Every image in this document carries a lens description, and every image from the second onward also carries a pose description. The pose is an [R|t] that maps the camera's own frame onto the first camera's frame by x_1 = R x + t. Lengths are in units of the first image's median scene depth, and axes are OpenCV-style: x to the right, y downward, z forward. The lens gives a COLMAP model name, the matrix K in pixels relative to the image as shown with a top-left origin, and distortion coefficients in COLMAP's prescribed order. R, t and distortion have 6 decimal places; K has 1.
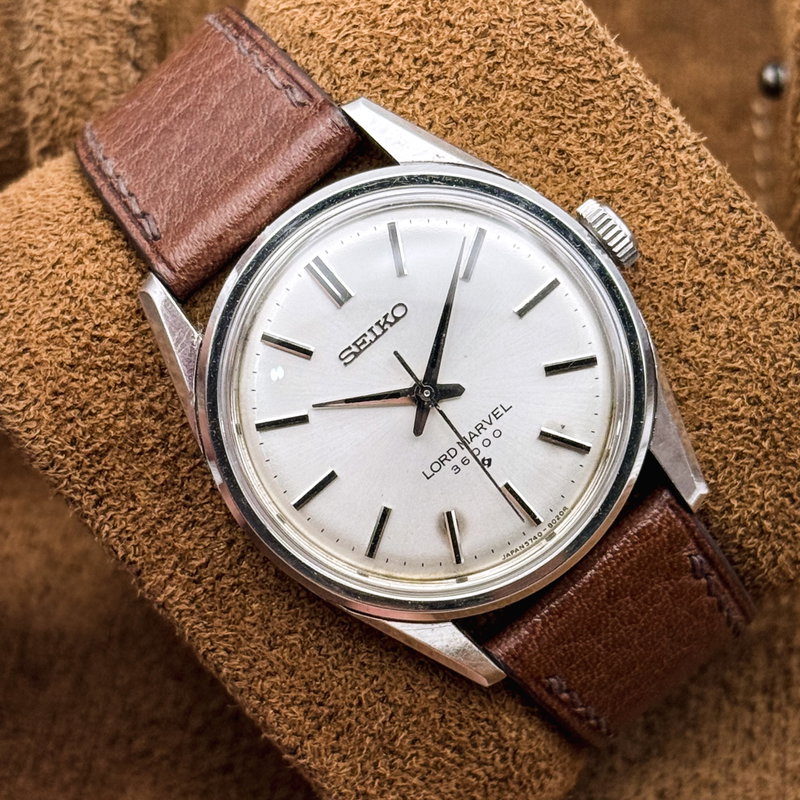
lens RADIAL K [[3431.0, 0, 400.0], [0, 3431.0, 400.0], [0, 0, 1]] dist [-0.254842, -8.501290]
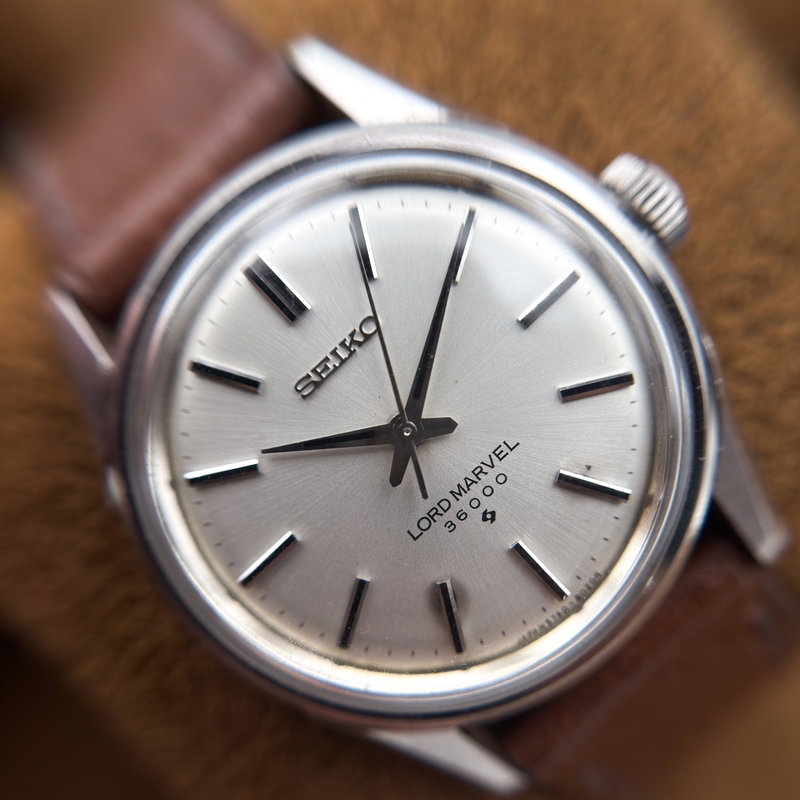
lens RADIAL K [[743.6, 0, 397.2], [0, 743.6, 419.2], [0, 0, 1]] dist [0.474657, 0.000284]
pose [[0.999061, -0.040289, -0.015942, 0.007746], [0.040199, 0.999174, -0.005910, -0.003598], [0.016167, 0.005264, 0.999855, 0.806287]]
